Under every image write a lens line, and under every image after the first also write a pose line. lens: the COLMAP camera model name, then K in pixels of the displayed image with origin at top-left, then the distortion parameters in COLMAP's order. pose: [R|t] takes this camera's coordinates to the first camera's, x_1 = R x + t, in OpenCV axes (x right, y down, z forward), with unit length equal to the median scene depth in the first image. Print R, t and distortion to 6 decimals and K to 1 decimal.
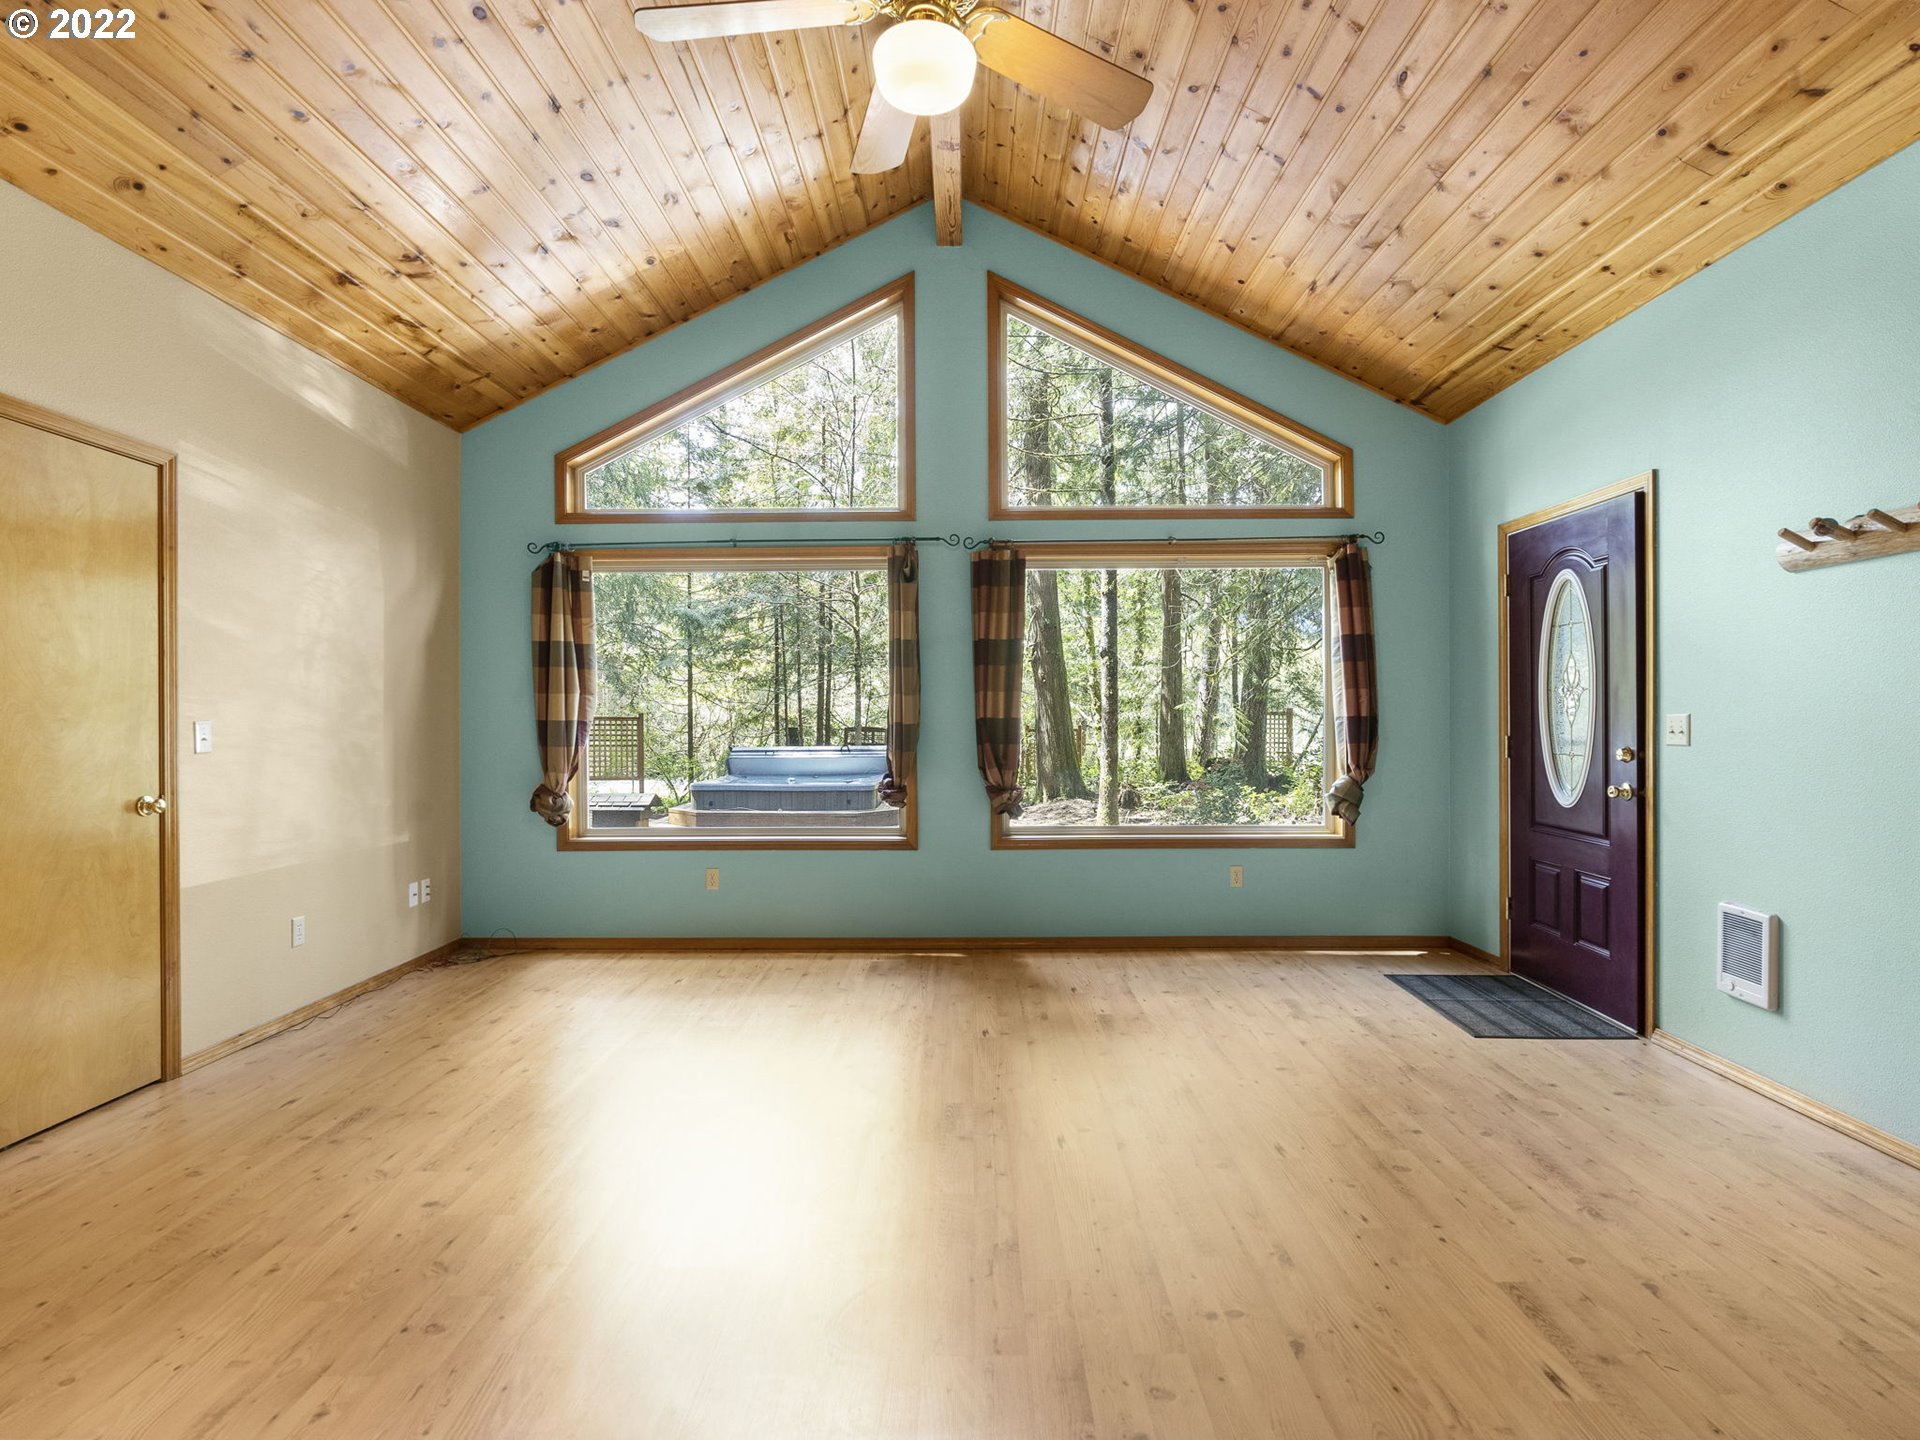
lens RADIAL K [[970.1, 0, 957.9], [0, 970.1, 701.9], [0, 0, 1]] dist [0.021008, 0.000291]
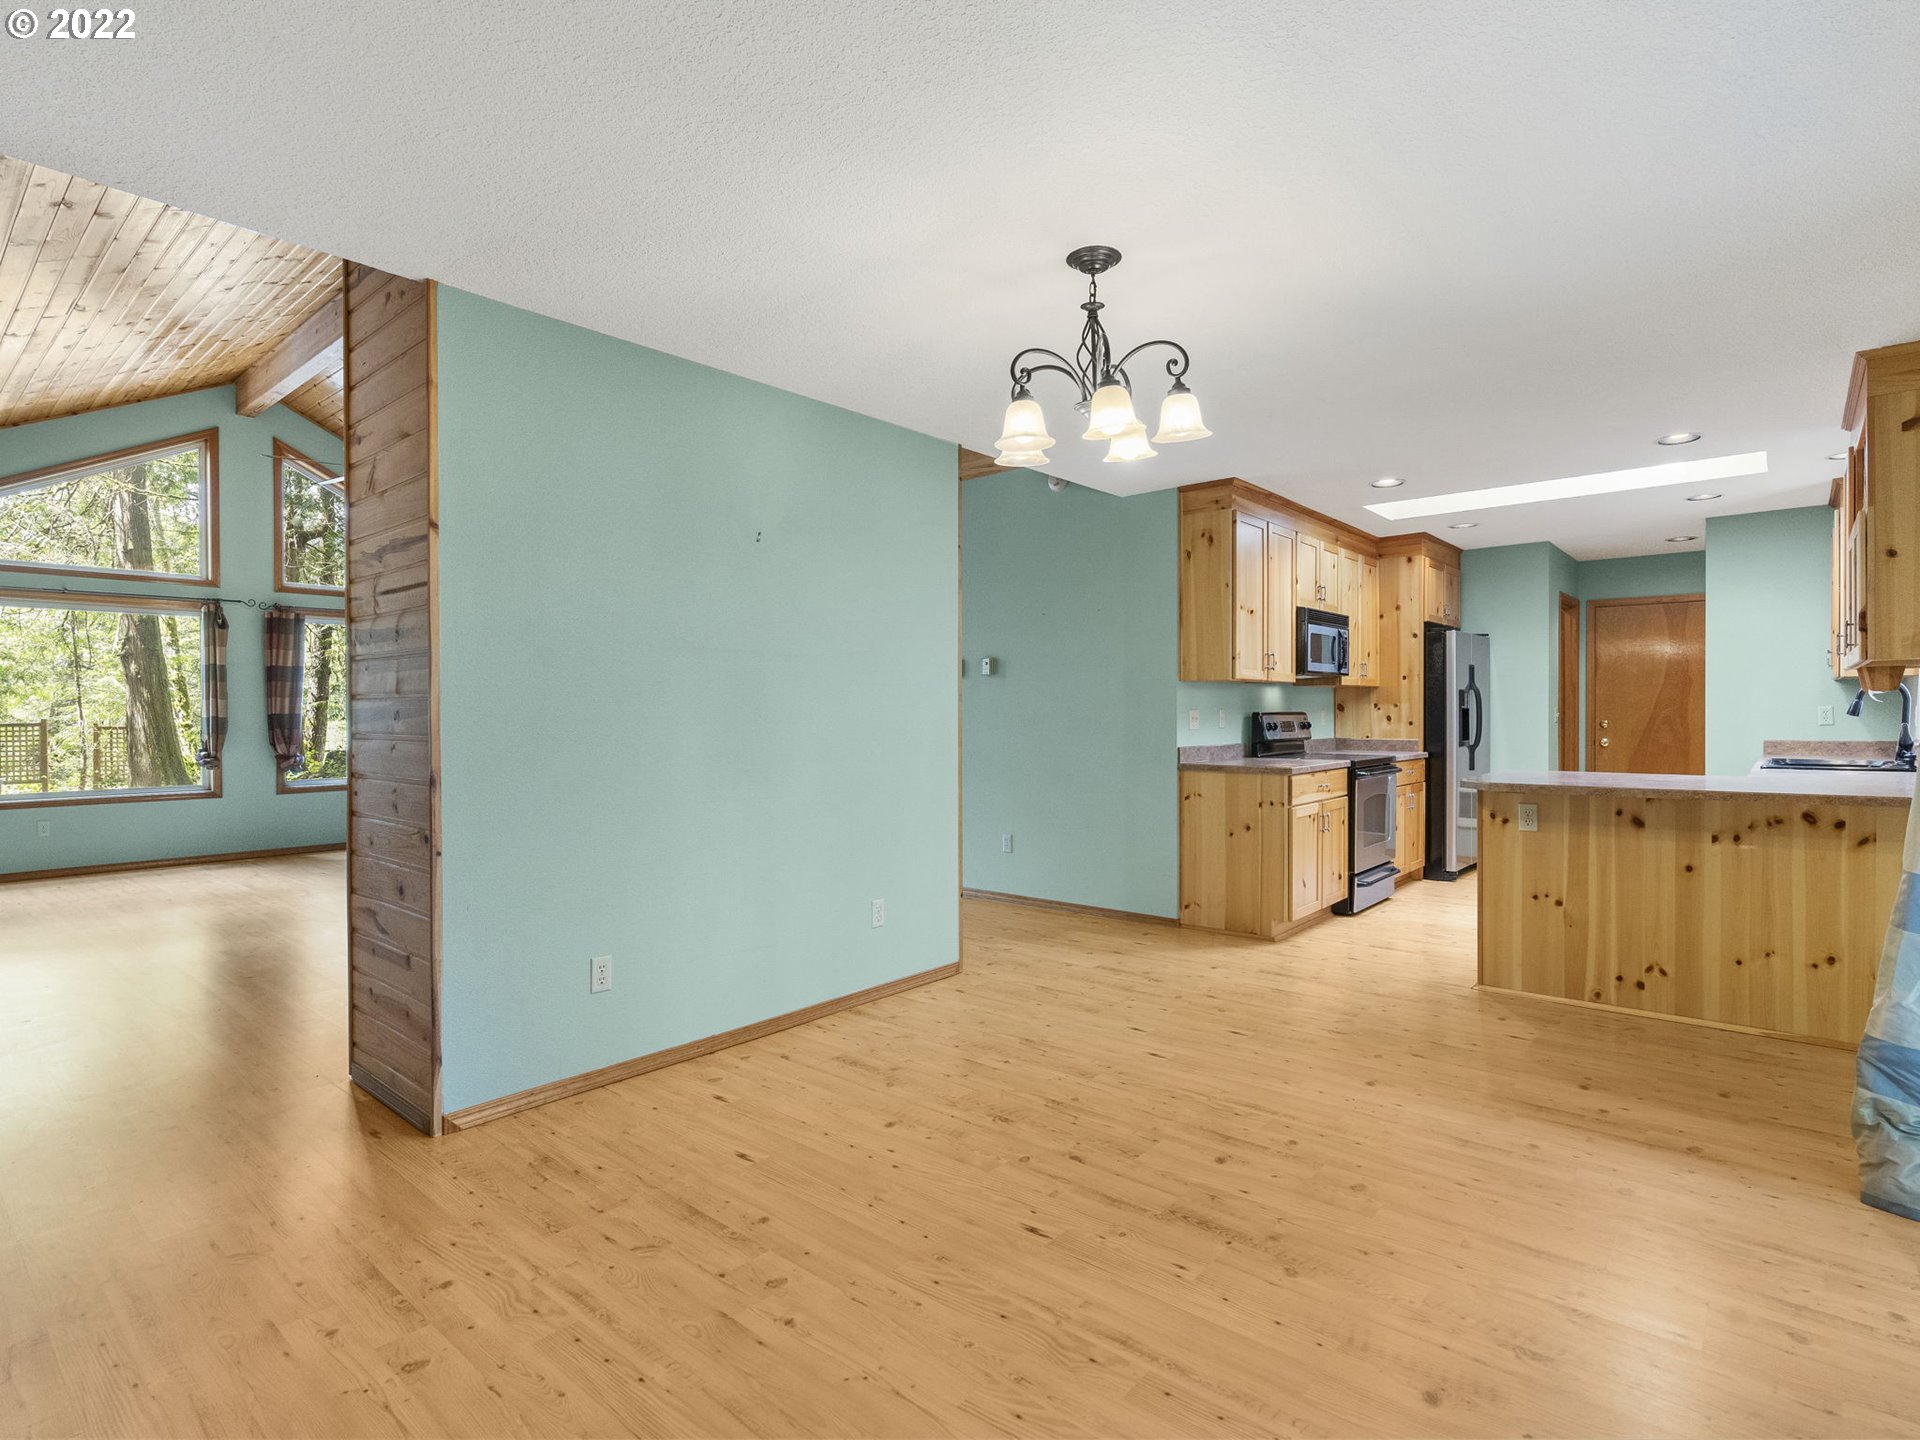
lens RADIAL K [[970.1, 0, 957.9], [0, 970.1, 701.9], [0, 0, 1]] dist [0.021008, 0.000291]
pose [[0.644330, 0.007119, 0.764714, -0.489389], [-0.009896, 0.999951, -0.000971, -0.013028], [-0.764683, -0.006942, 0.644369, -0.941151]]
